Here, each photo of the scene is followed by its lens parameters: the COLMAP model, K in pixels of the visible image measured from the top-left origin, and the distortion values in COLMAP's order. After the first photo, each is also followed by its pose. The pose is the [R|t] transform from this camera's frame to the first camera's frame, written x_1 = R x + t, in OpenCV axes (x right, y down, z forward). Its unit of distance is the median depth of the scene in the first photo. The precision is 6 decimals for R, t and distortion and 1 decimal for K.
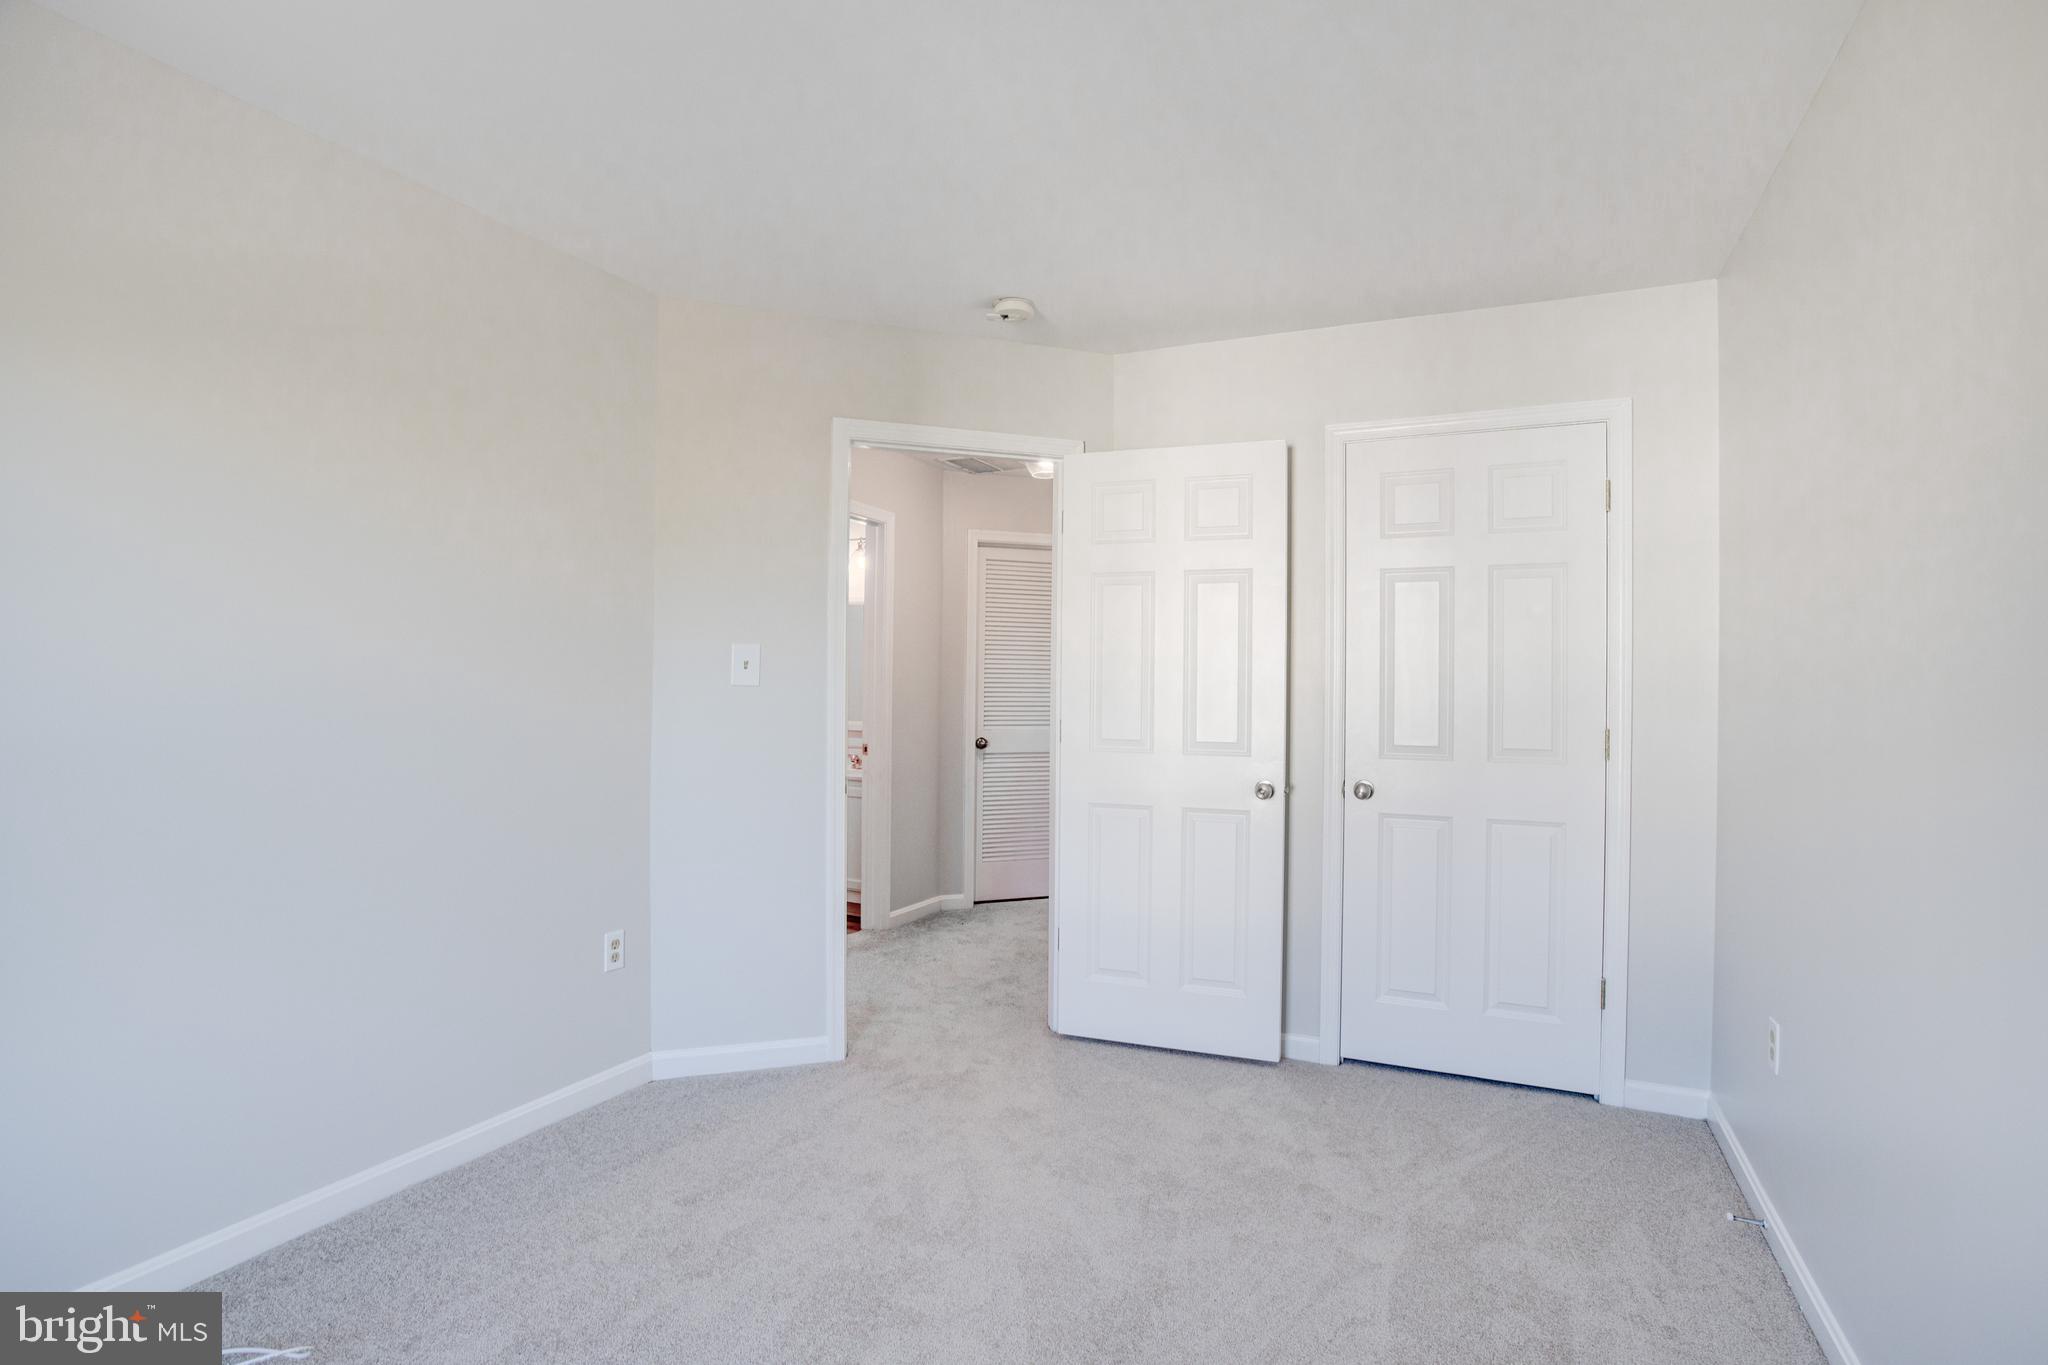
lens RADIAL K [[1000.1, 0, 1022.6], [0, 1000.1, 676.6], [0, 0, 1]] dist [-0.061246, 0.022178]
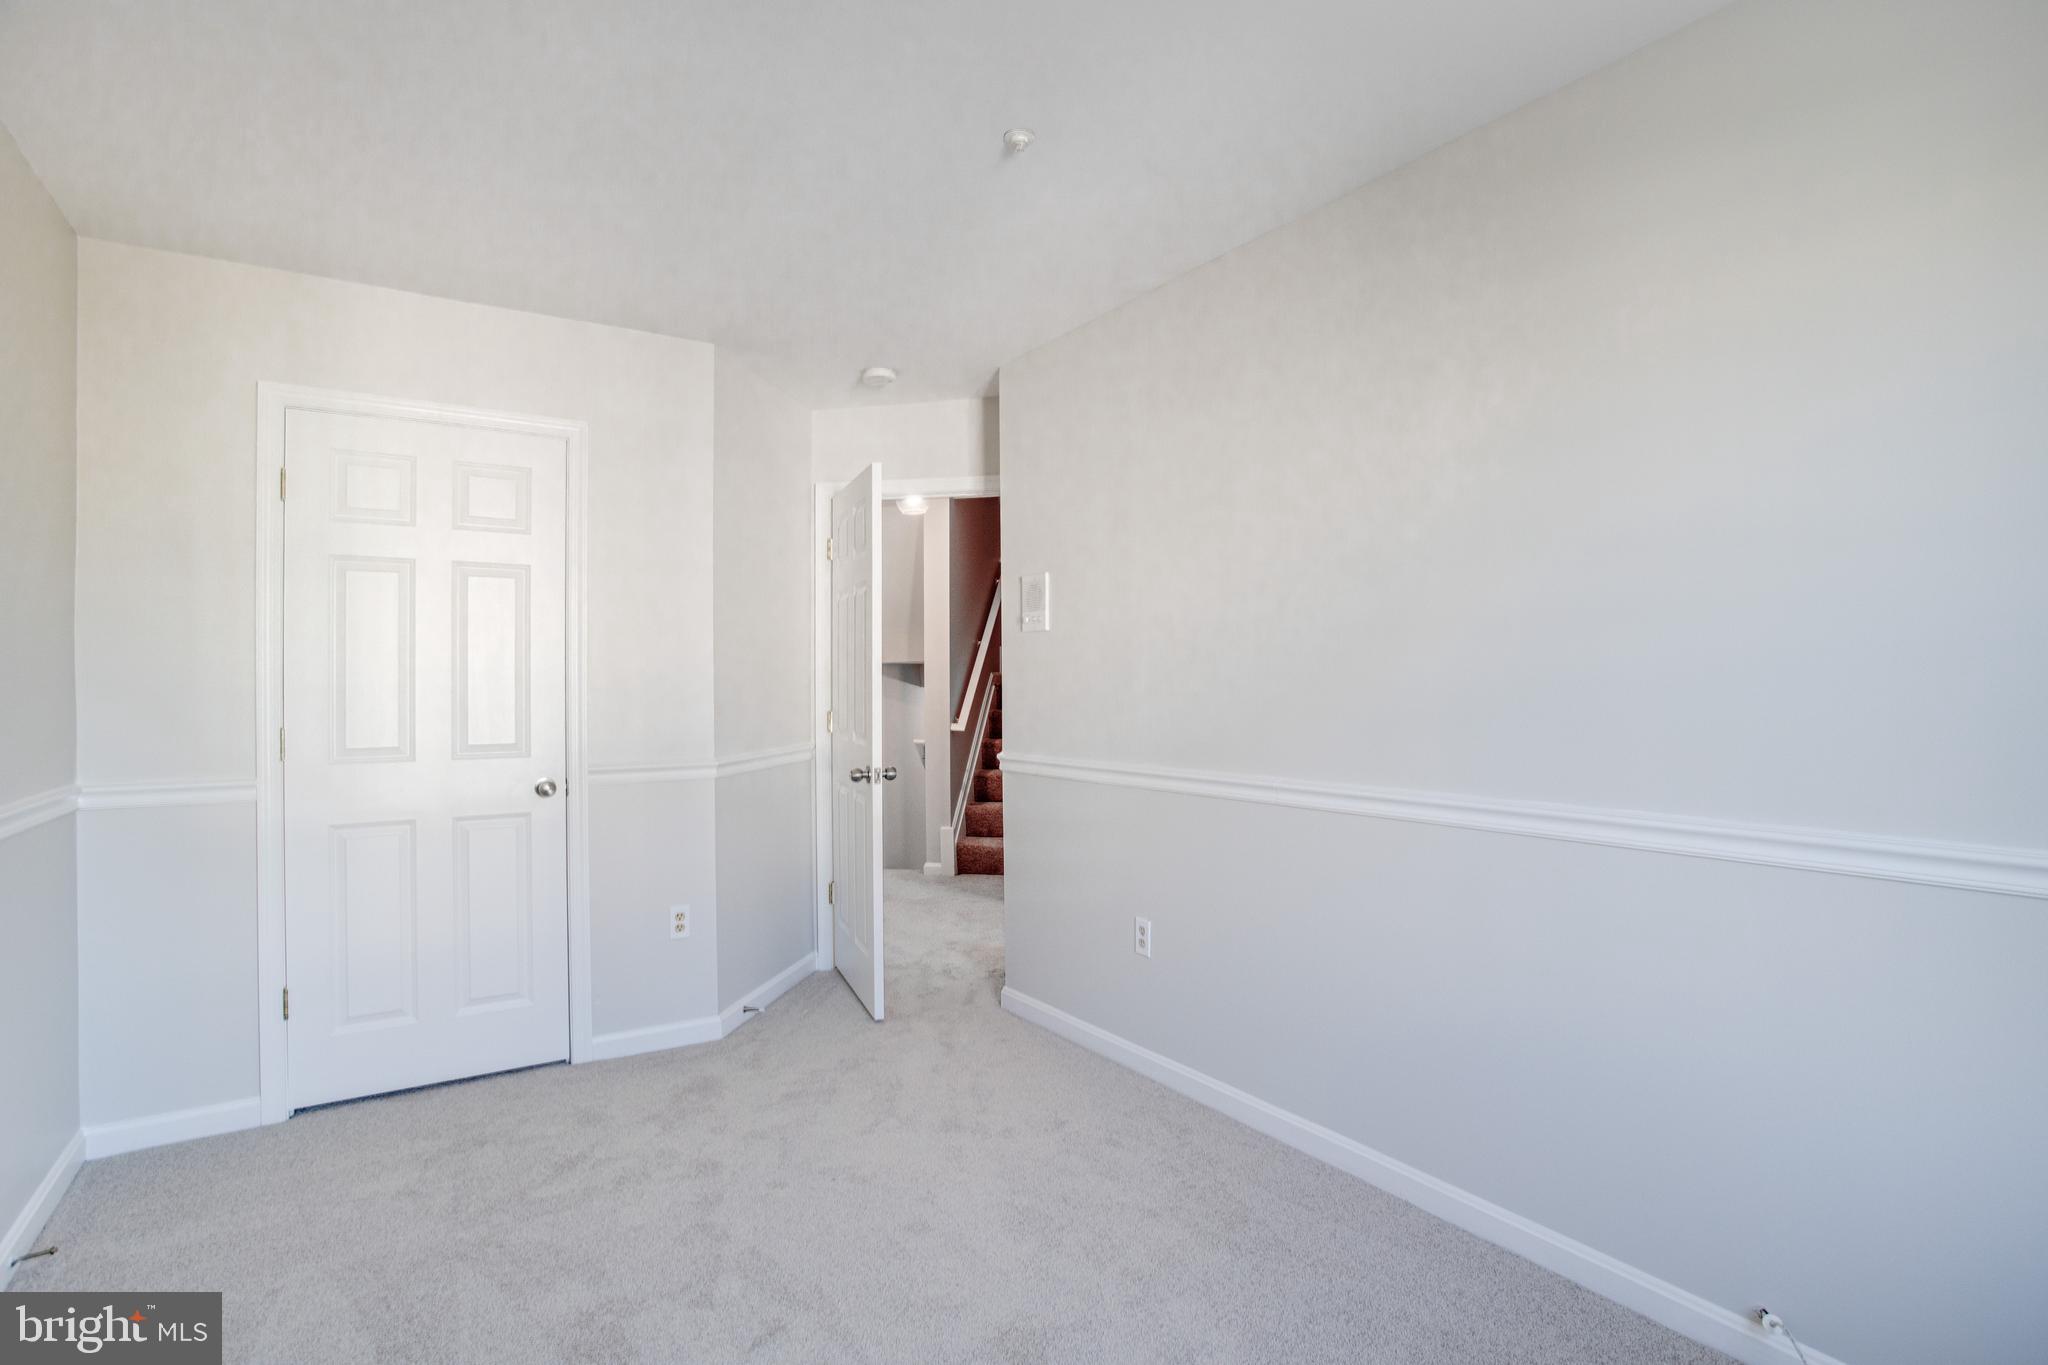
lens RADIAL K [[1000.1, 0, 1022.6], [0, 1000.1, 676.6], [0, 0, 1]] dist [-0.061246, 0.022178]
pose [[0.499312, -0.003522, 0.866415, -0.321842], [-0.002251, 0.999983, 0.005362, -0.004877], [-0.866420, -0.004628, 0.499295, 0.074702]]
